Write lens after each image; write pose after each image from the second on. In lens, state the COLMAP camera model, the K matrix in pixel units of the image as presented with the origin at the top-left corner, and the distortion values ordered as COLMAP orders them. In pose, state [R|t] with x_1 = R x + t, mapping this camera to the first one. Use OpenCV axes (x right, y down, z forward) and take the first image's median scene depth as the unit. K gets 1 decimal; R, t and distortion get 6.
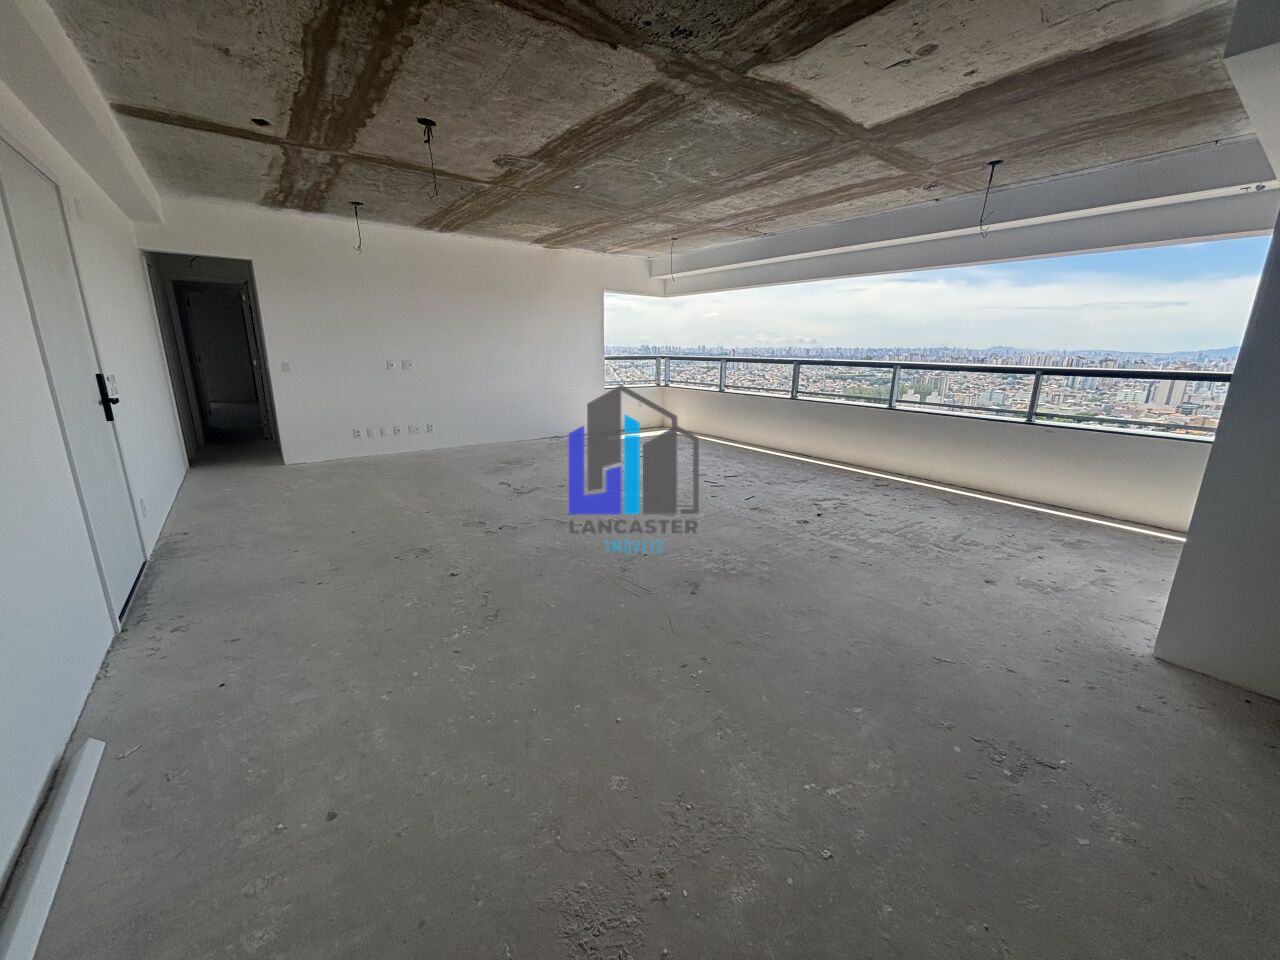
lens RADIAL K [[517.0, 0, 635.3], [0, 517.0, 480.3], [0, 0, 1]] dist [0.001214, -0.000043]
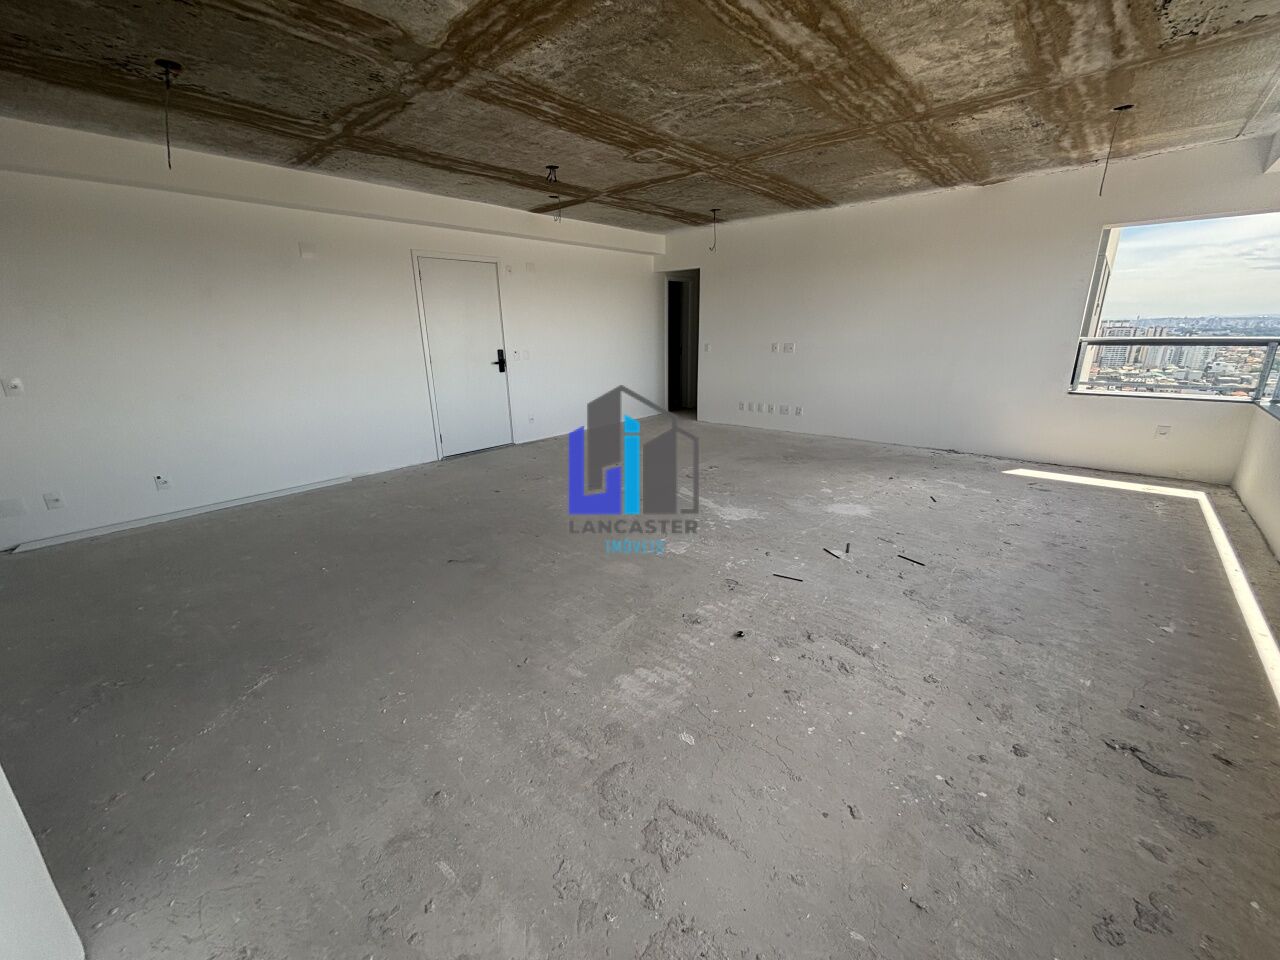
lens RADIAL K [[517.0, 0, 641.1], [0, 517.0, 481.6], [0, 0, 1]] dist [0.001214, -0.000043]
pose [[0.215941, 0.266407, -0.939360, 0.898678], [-0.225360, 0.949681, 0.217528, -0.208433], [0.950043, 0.164721, 0.265113, 0.795420]]
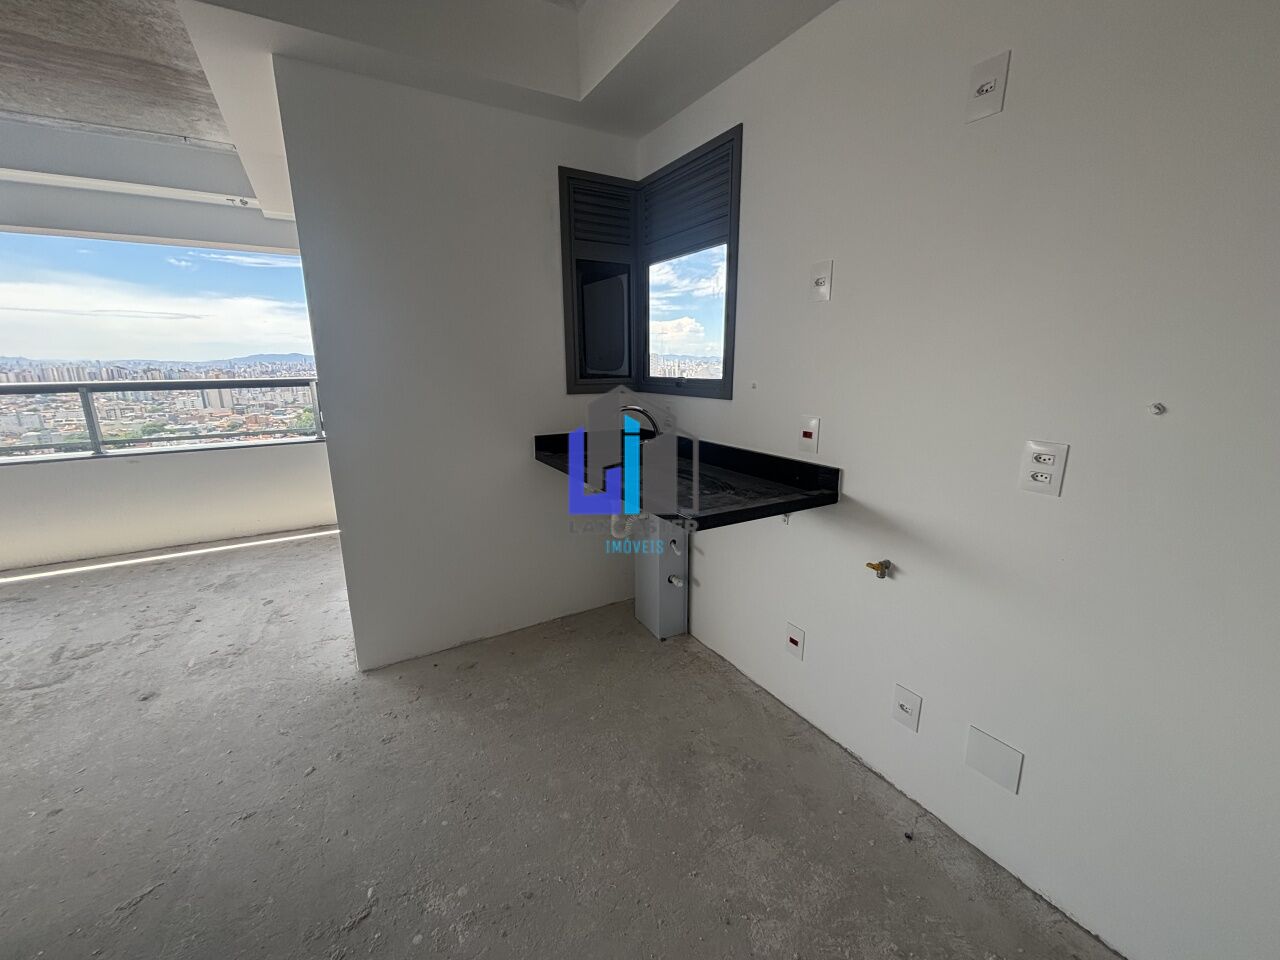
lens RADIAL K [[517.0, 0, 643.0], [0, 517.0, 476.6], [0, 0, 1]] dist [0.001214, -0.000043]
pose [[0.093679, -0.228676, 0.968985, 0.121406], [0.252043, 0.947008, 0.199123, -0.039532], [-0.963171, 0.225572, 0.146350, 0.166654]]
